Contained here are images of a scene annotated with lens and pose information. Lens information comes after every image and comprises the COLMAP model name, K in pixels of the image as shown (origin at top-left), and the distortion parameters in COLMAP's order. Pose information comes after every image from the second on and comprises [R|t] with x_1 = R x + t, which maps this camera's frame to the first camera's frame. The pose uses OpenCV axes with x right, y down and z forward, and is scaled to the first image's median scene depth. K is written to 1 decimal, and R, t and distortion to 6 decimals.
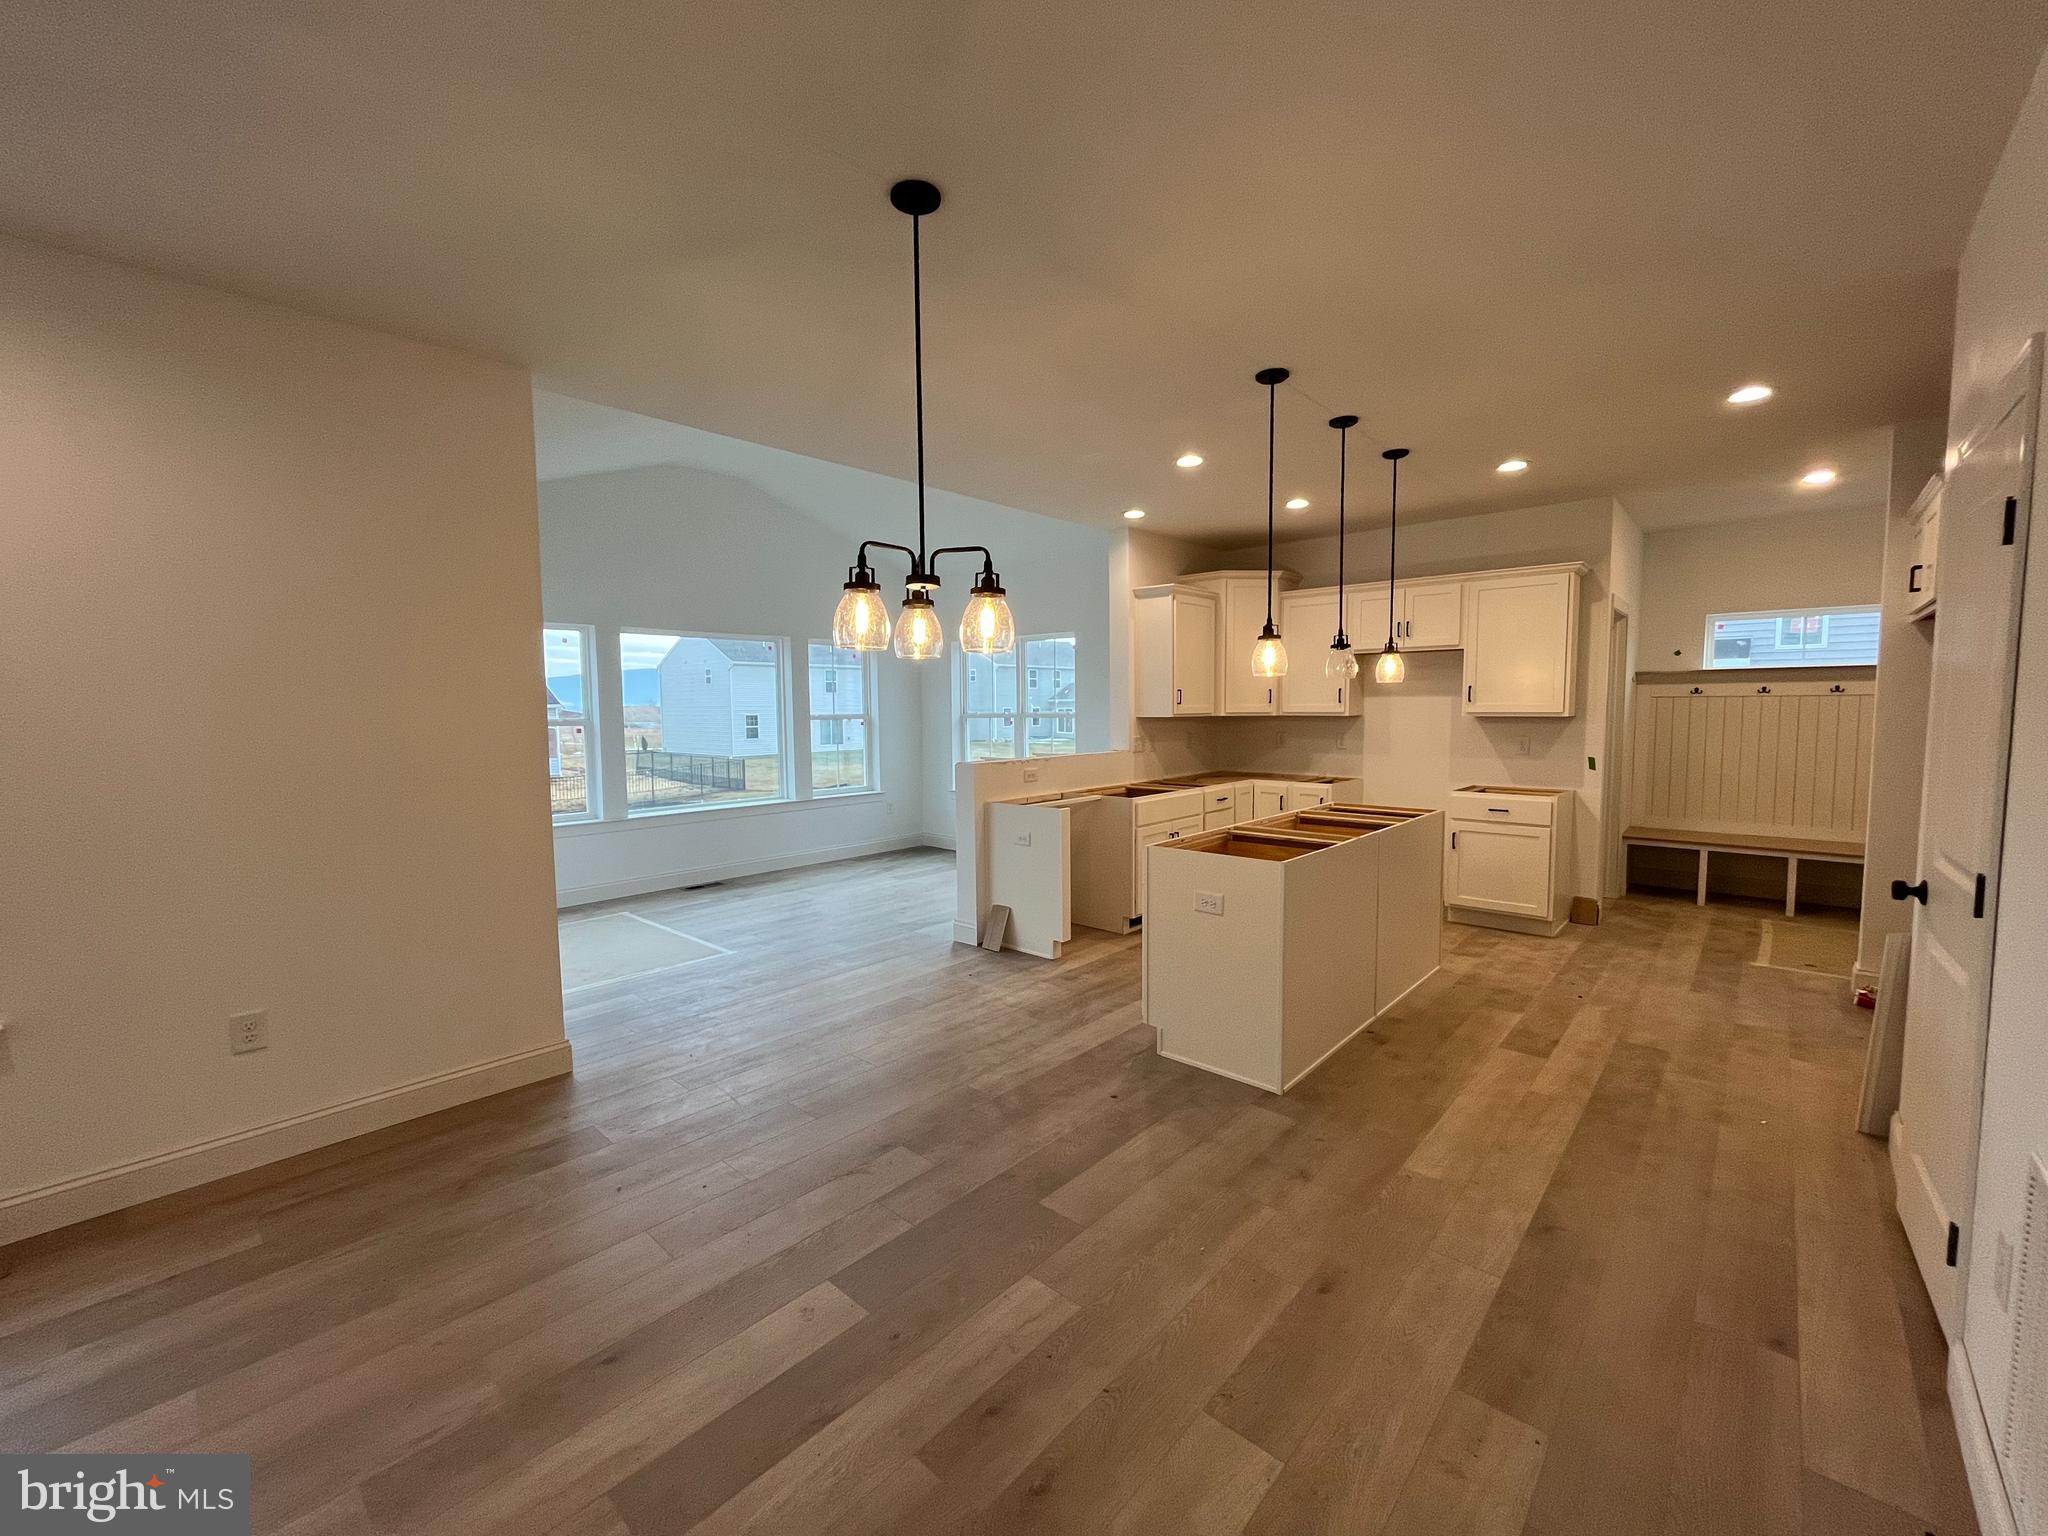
lens RADIAL K [[828.6, 0, 1017.6], [0, 828.6, 761.7], [0, 0, 1]] dist [-0.004653, 0.001027]
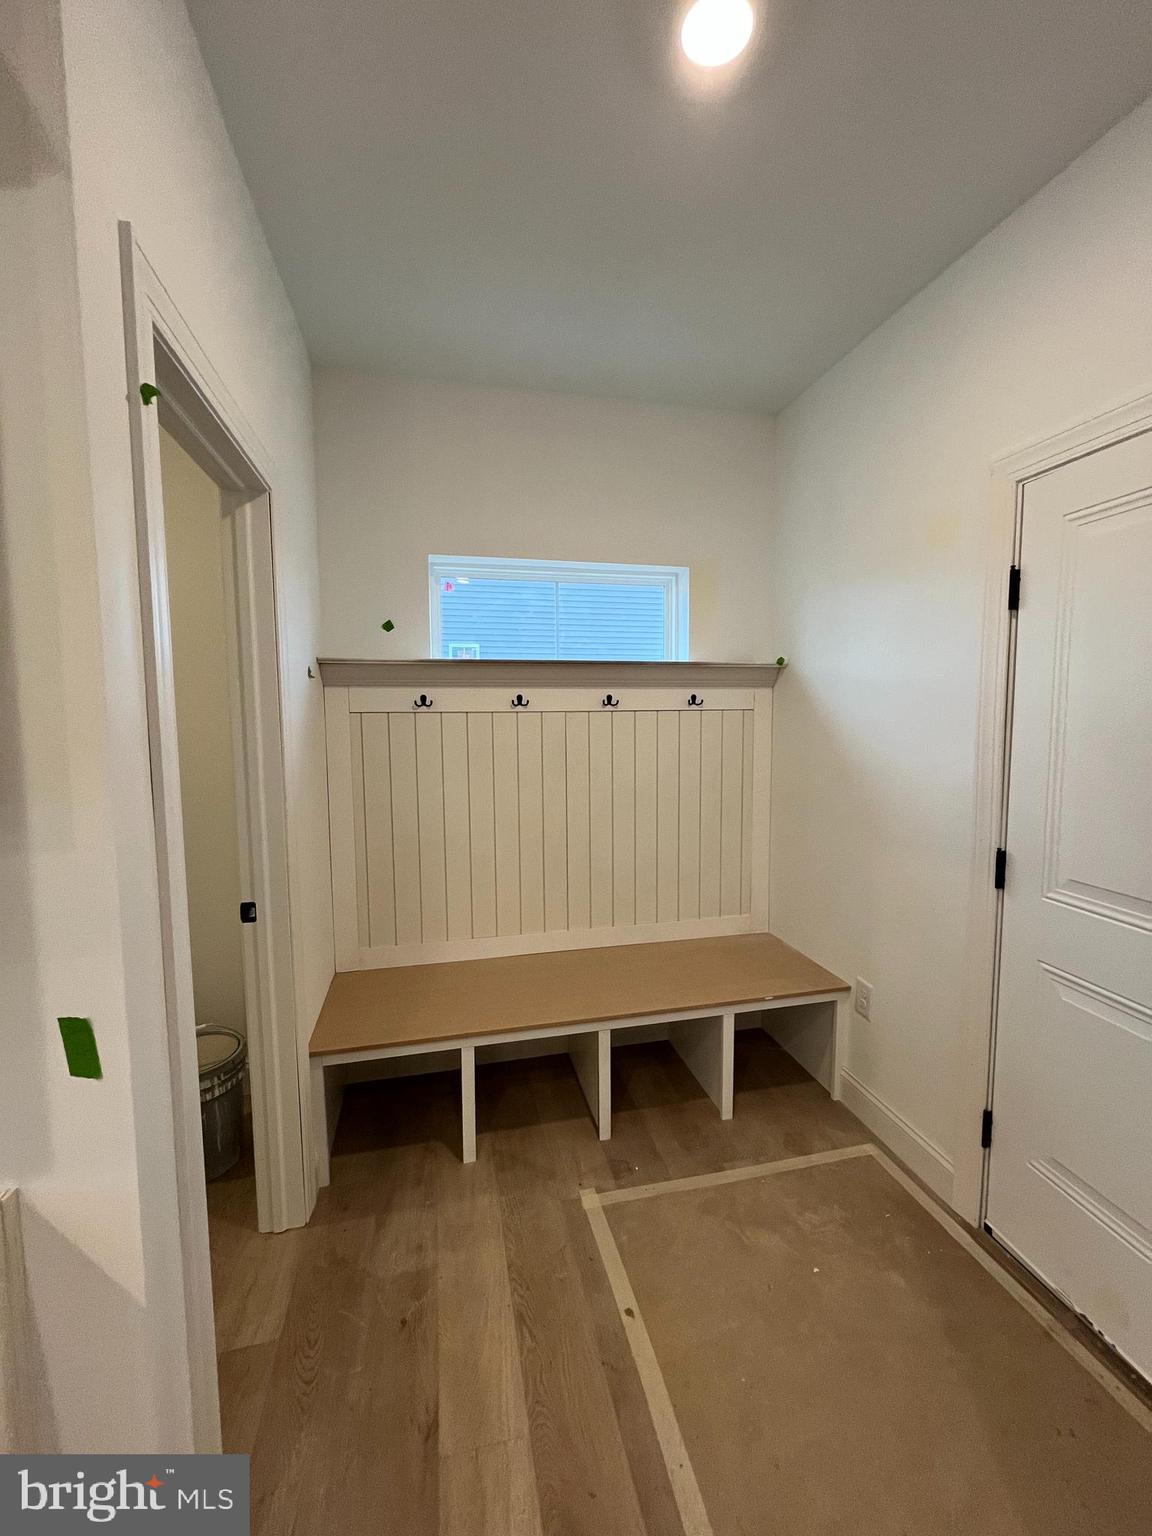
lens RADIAL K [[621.5, 0, 574.6], [0, 621.5, 766.0], [0, 0, 1]] dist [-0.004653, 0.001027]
pose [[0.569648, -0.067733, 0.819093, 0.640751], [0.060130, 0.997362, 0.040656, -0.064099], [-0.819686, 0.026093, 0.572218, 0.810295]]
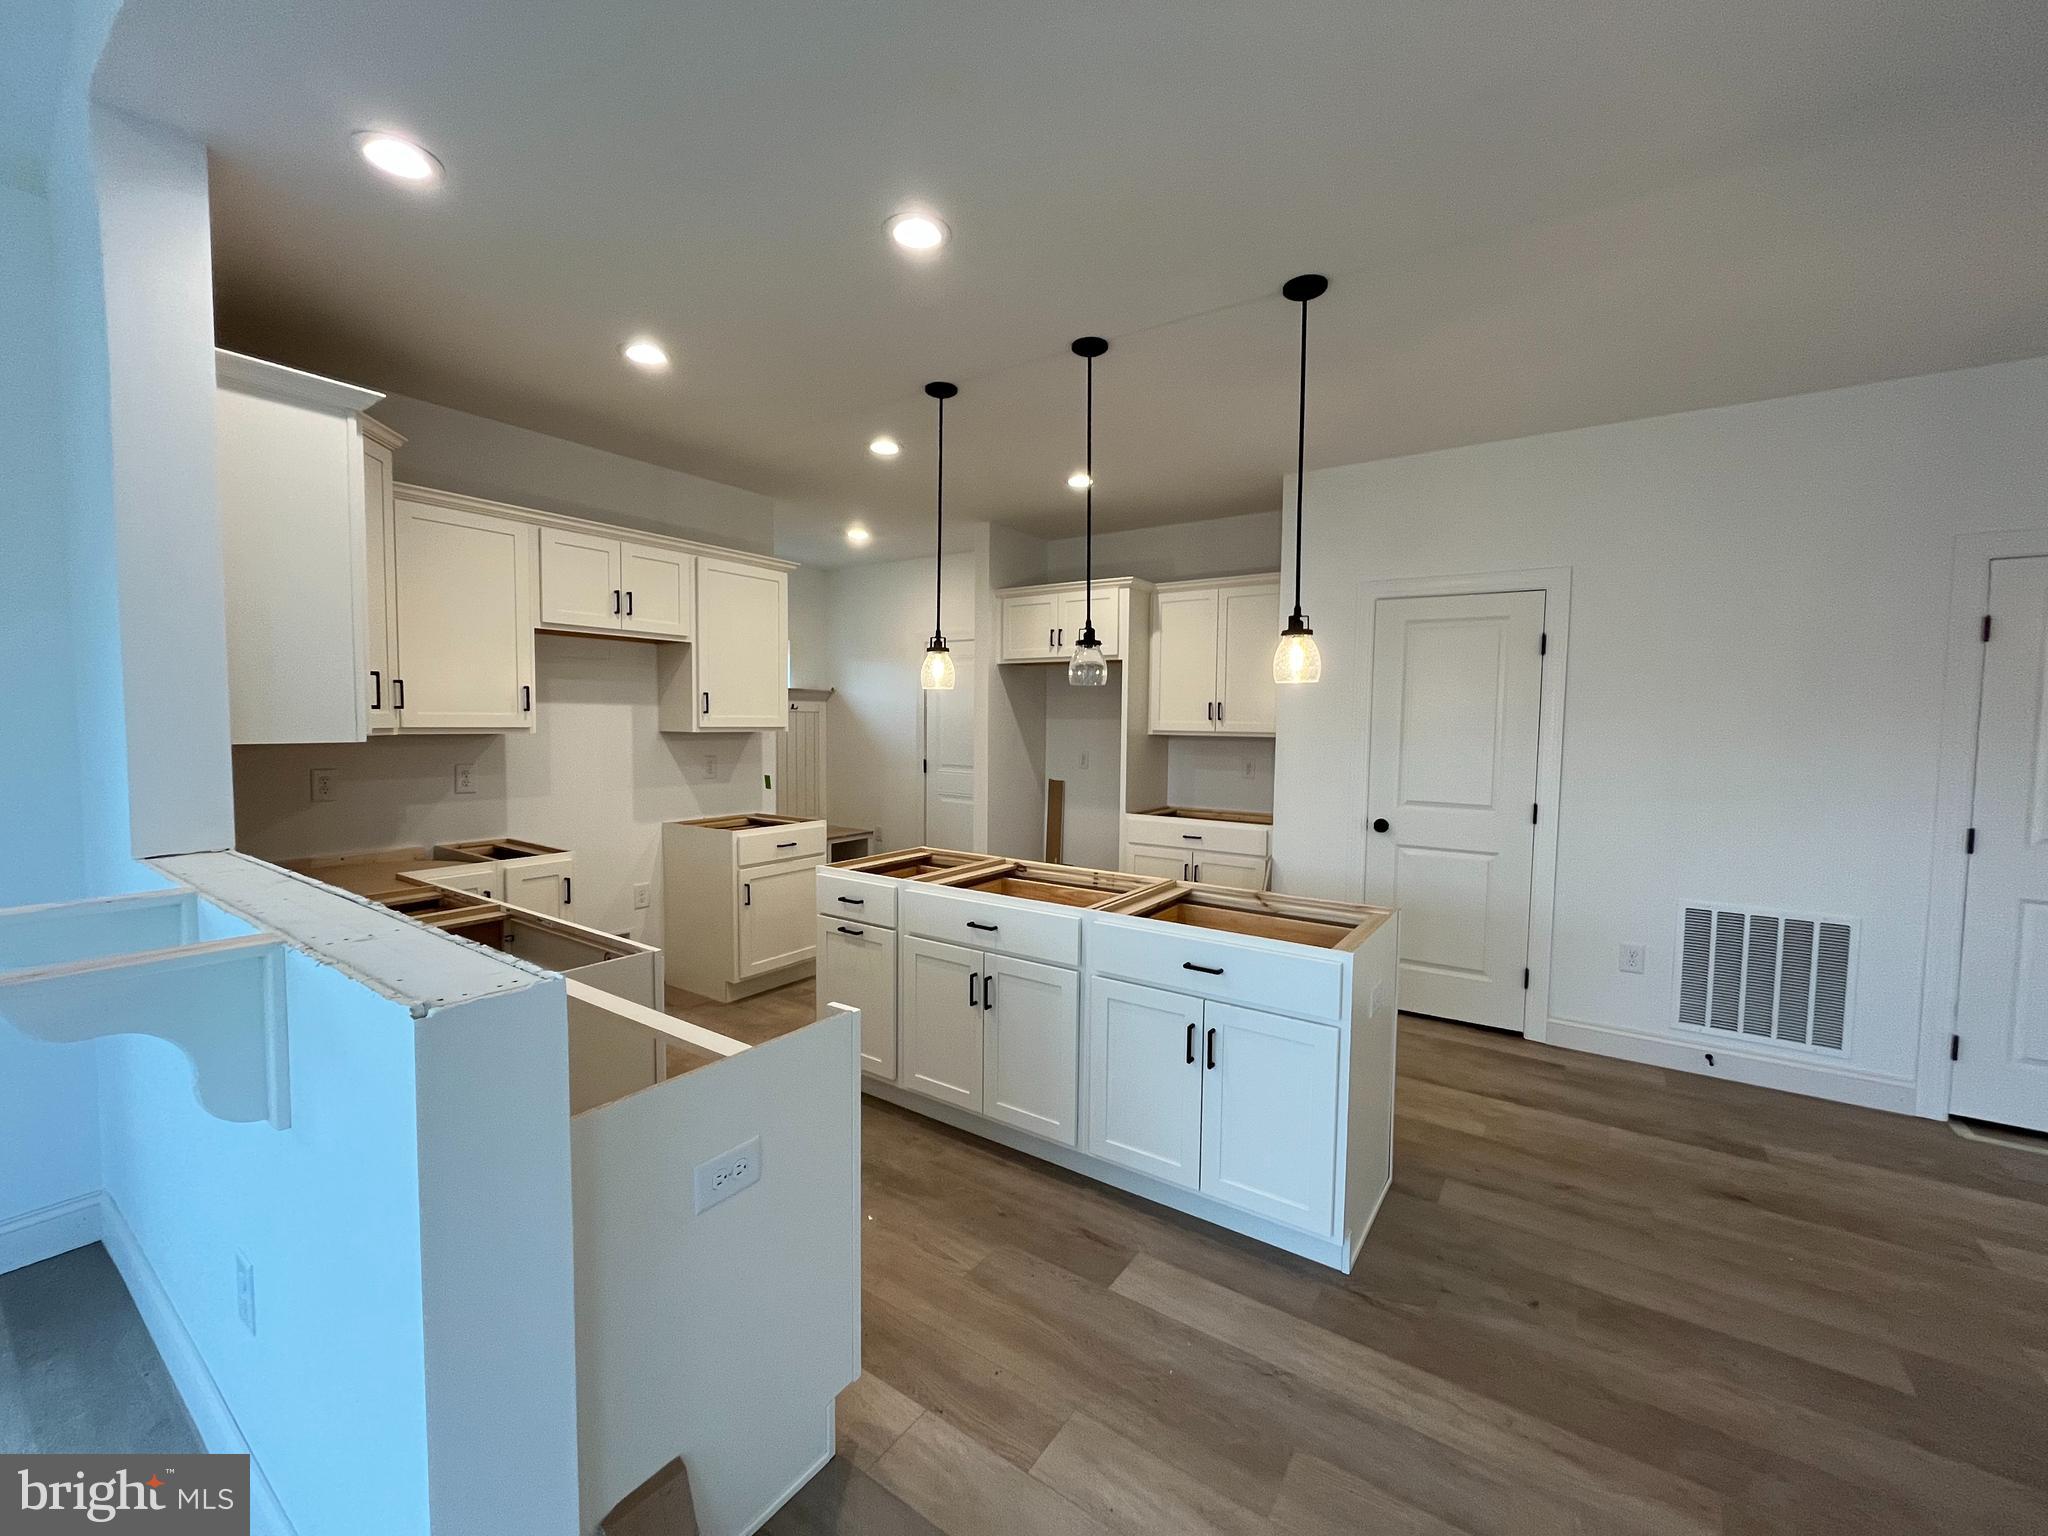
lens RADIAL K [[828.6, 0, 1019.8], [0, 828.6, 764.3], [0, 0, 1]] dist [-0.004653, 0.001027]
pose [[-0.132869, -0.048866, 0.989928, -0.256977], [0.058342, 0.996666, 0.057029, -0.053513], [-0.989415, 0.065332, -0.129575, 0.835098]]
